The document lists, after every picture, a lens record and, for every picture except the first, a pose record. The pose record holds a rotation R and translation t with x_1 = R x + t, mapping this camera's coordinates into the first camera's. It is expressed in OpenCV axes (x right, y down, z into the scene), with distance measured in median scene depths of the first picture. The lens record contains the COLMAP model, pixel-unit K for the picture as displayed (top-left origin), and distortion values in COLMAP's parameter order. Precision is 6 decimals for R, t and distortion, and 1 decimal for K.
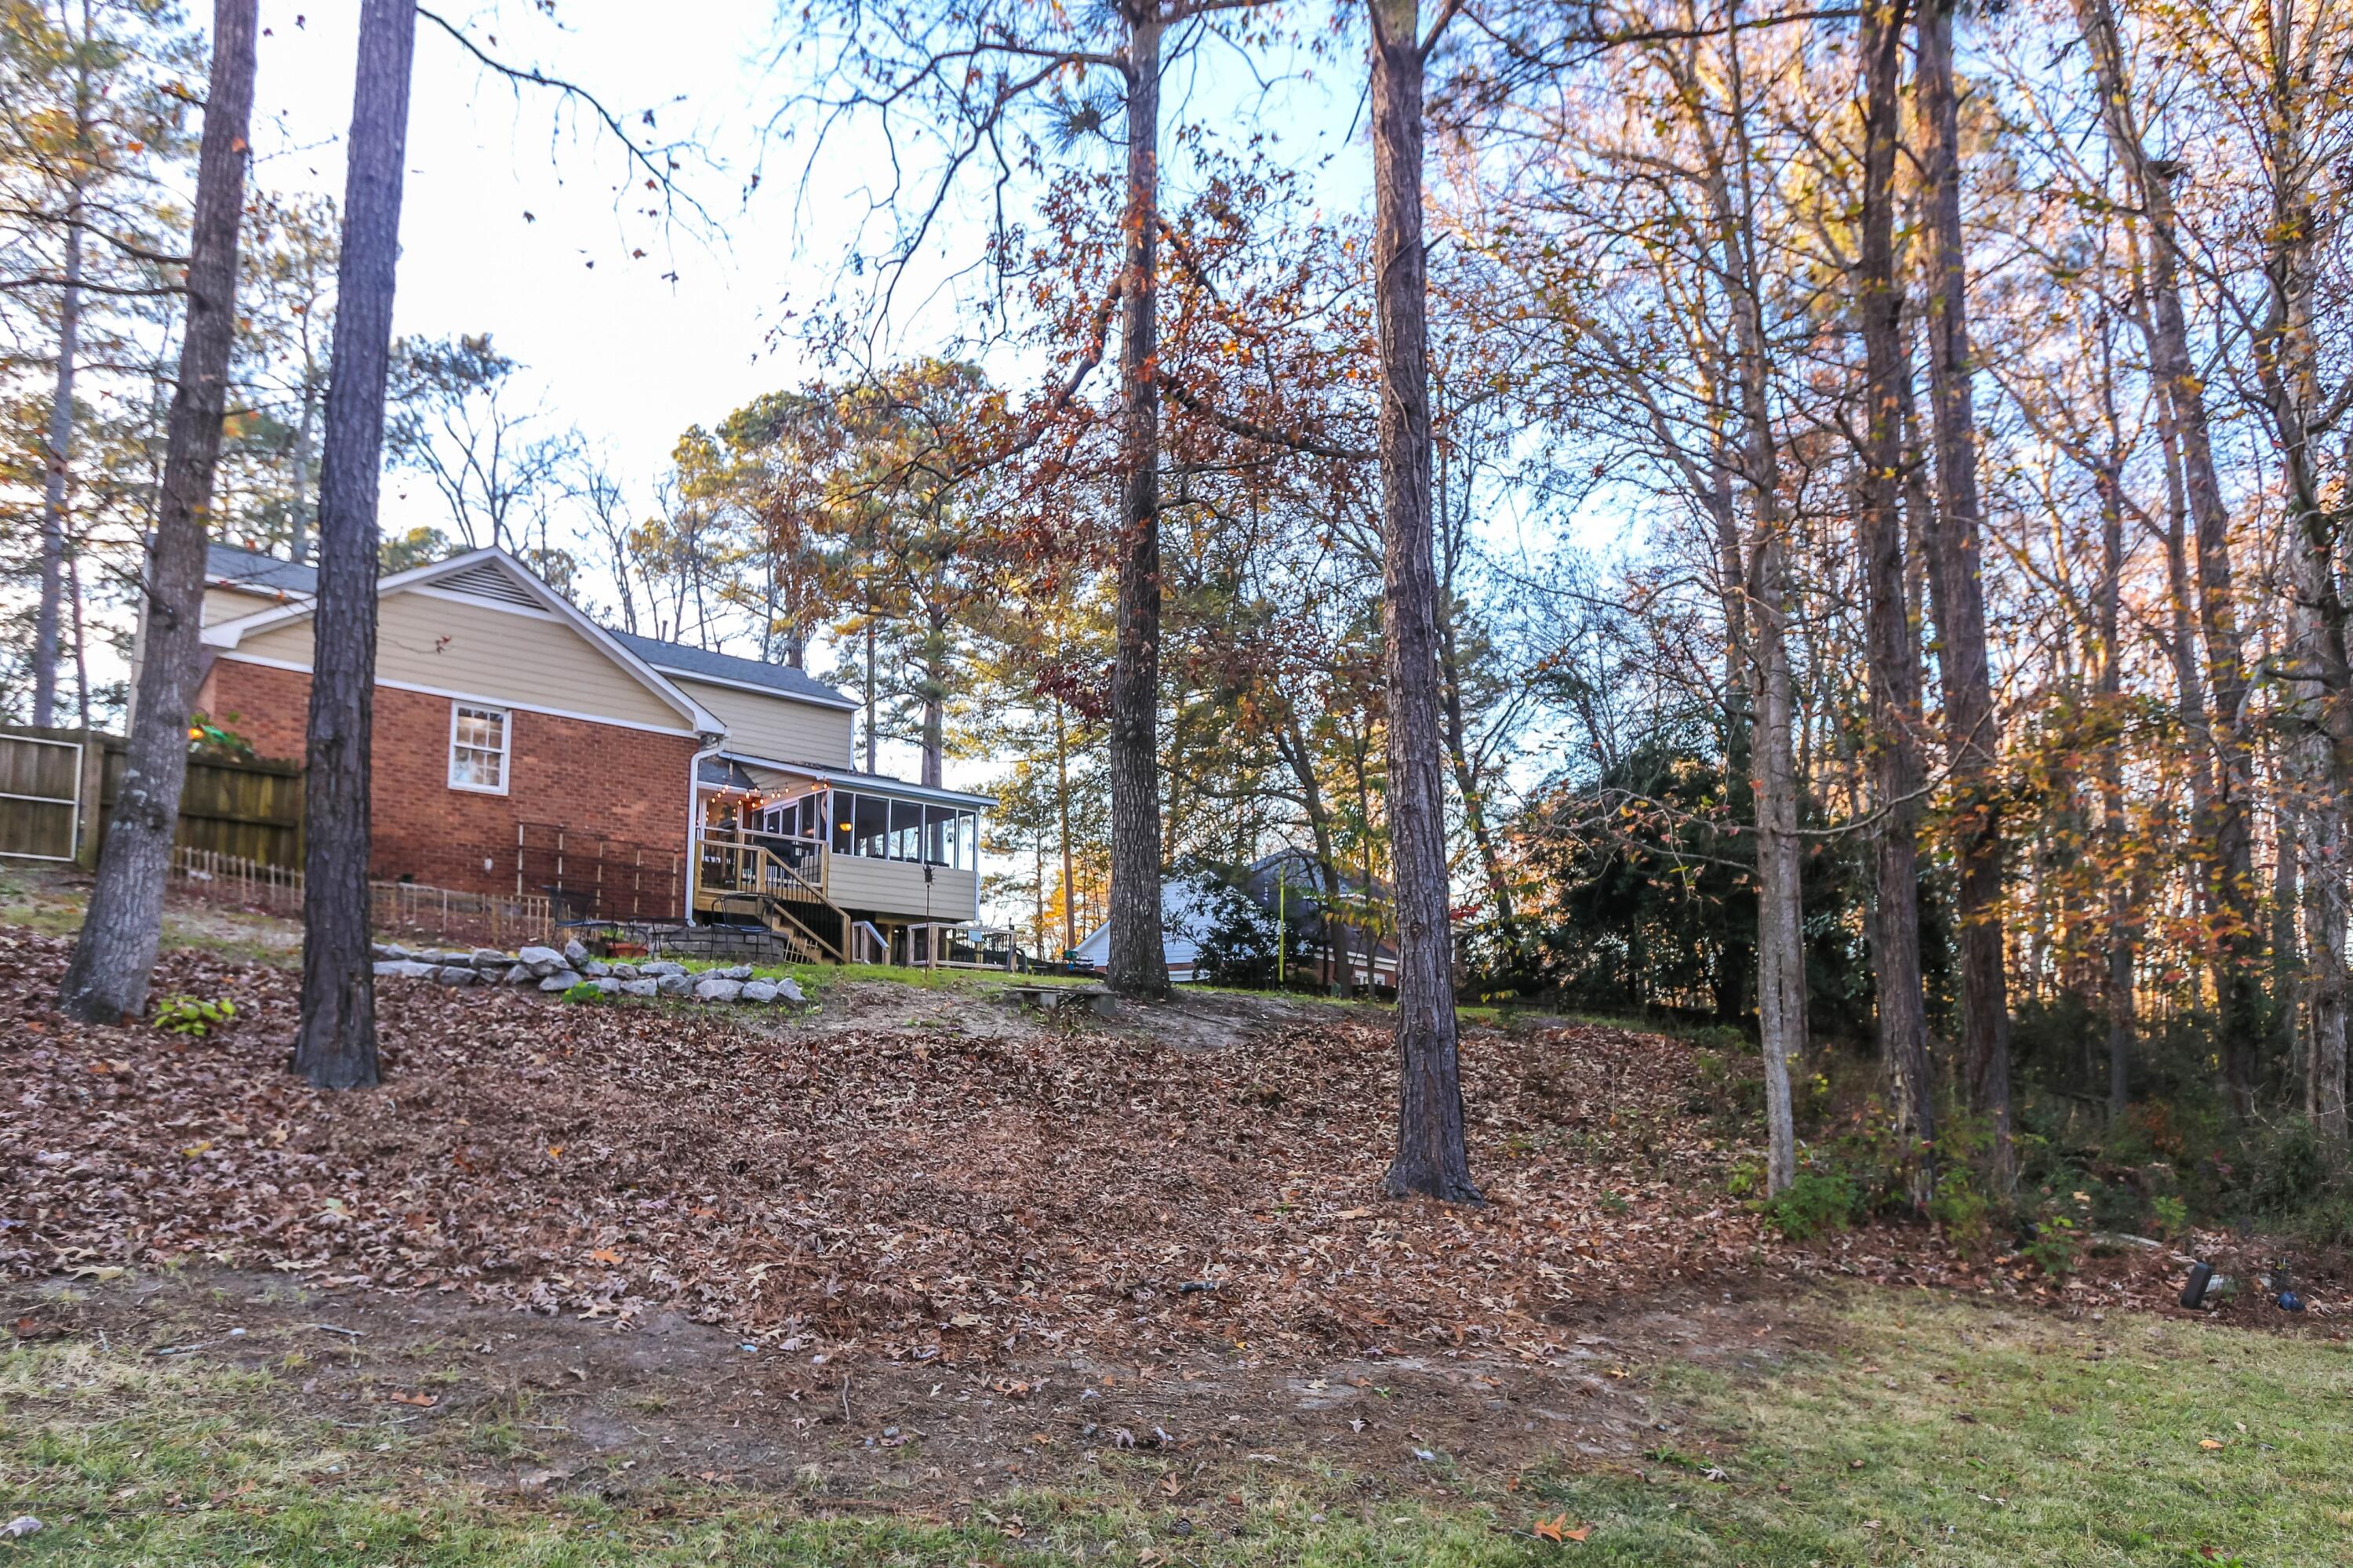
lens RADIAL K [[1460.4, 0, 1171.0], [0, 1460.4, 839.4], [0, 0, 1]] dist [-0.002923, -0.000054]
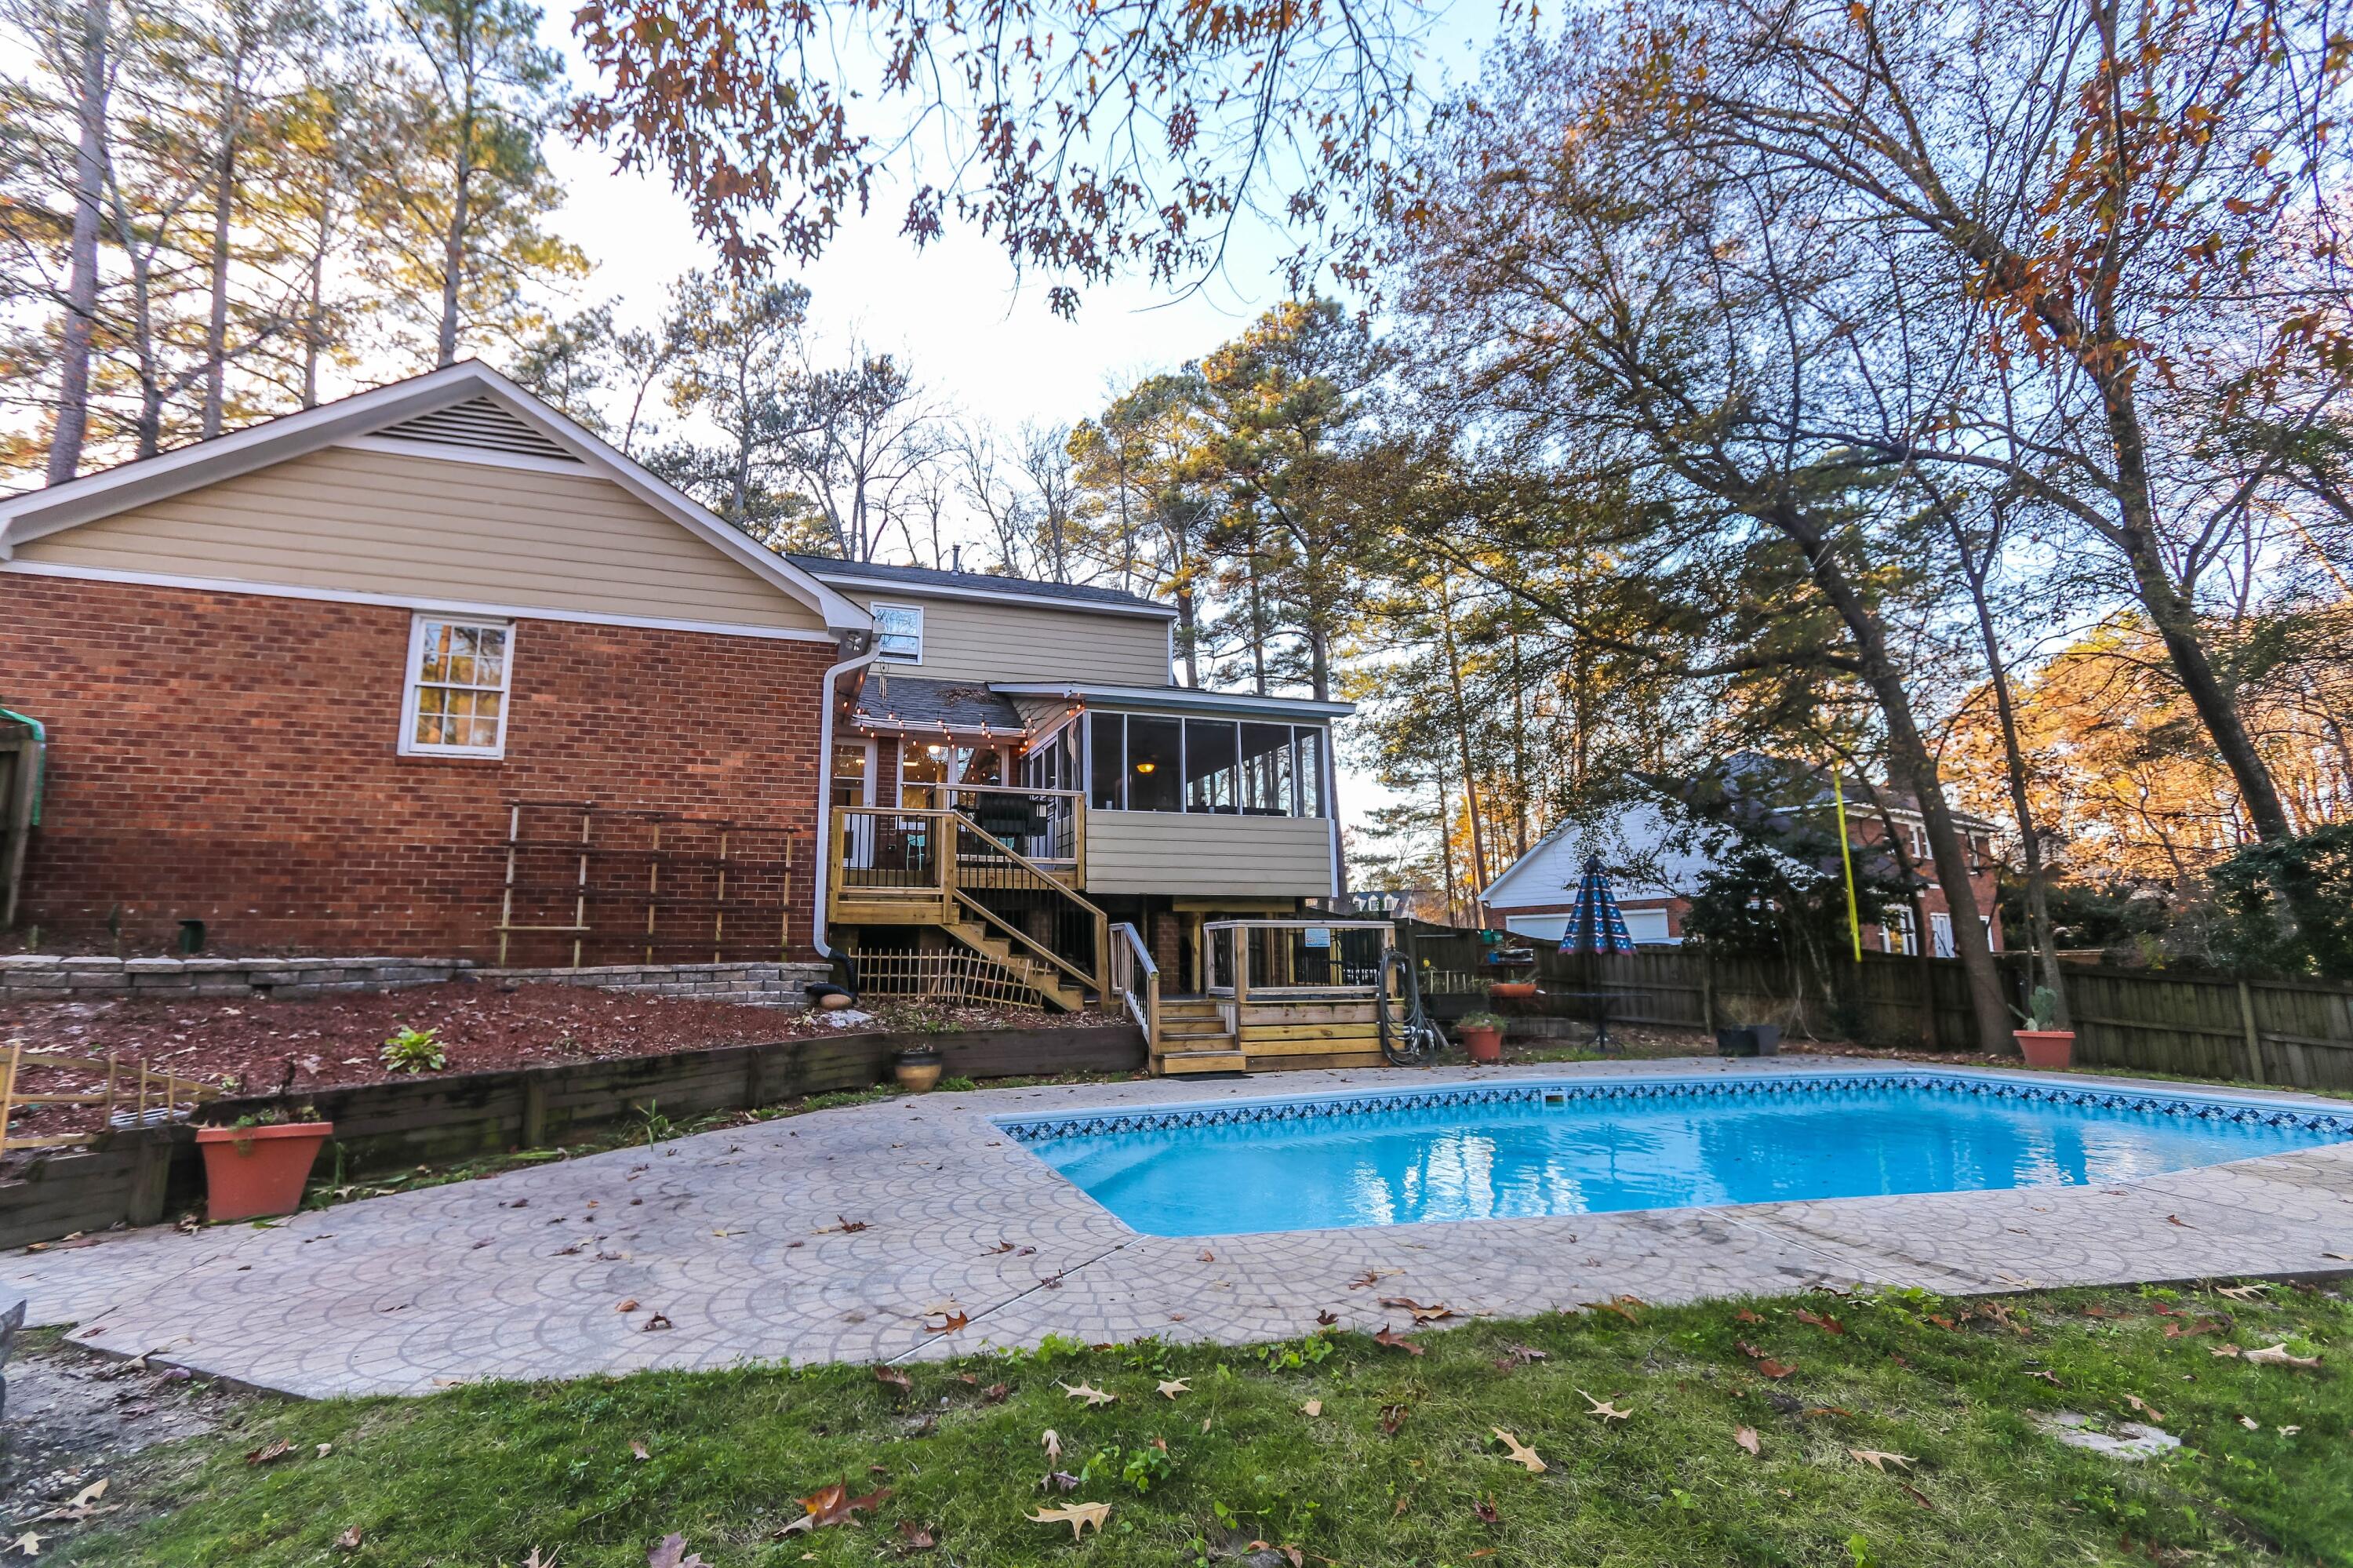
lens RADIAL K [[985.9, 0, 1176.5], [0, 985.9, 784.0], [0, 0, 1]] dist [0.000222, 0.000251]
pose [[0.933131, -0.081922, -0.350078, -0.041203], [0.082977, 0.996479, -0.012010, 0.006243], [0.349829, -0.017841, 0.936643, 0.558967]]
